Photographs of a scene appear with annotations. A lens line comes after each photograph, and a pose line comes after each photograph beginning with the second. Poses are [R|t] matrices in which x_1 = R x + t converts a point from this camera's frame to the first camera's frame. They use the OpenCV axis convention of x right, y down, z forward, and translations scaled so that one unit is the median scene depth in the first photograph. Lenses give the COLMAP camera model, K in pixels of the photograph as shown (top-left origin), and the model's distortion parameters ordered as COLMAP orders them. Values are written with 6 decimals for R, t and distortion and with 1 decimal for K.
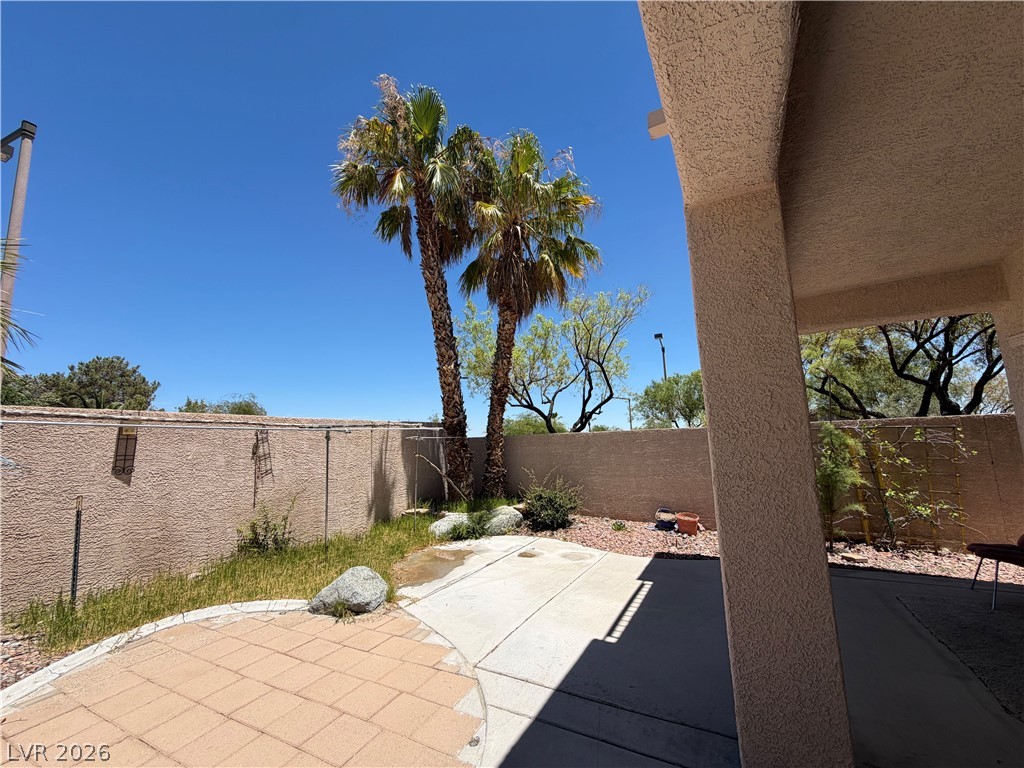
lens RADIAL K [[407.9, 0, 509.5], [0, 407.9, 384.3], [0, 0, 1]] dist [0.001505, -0.000012]
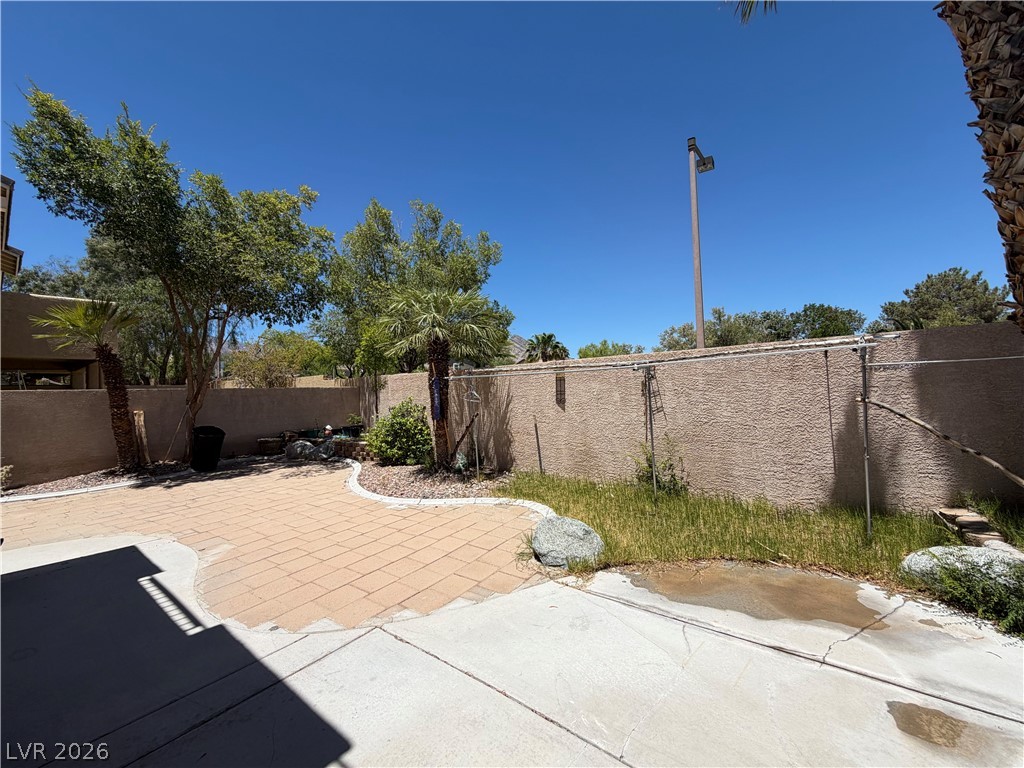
lens RADIAL K [[407.9, 0, 509.3], [0, 407.9, 386.1], [0, 0, 1]] dist [0.001505, -0.000012]
pose [[-0.147152, 0.019857, -0.988915, 0.540200], [0.178646, 0.983890, -0.006827, 0.132414], [0.972847, -0.177670, -0.148328, 1.035548]]
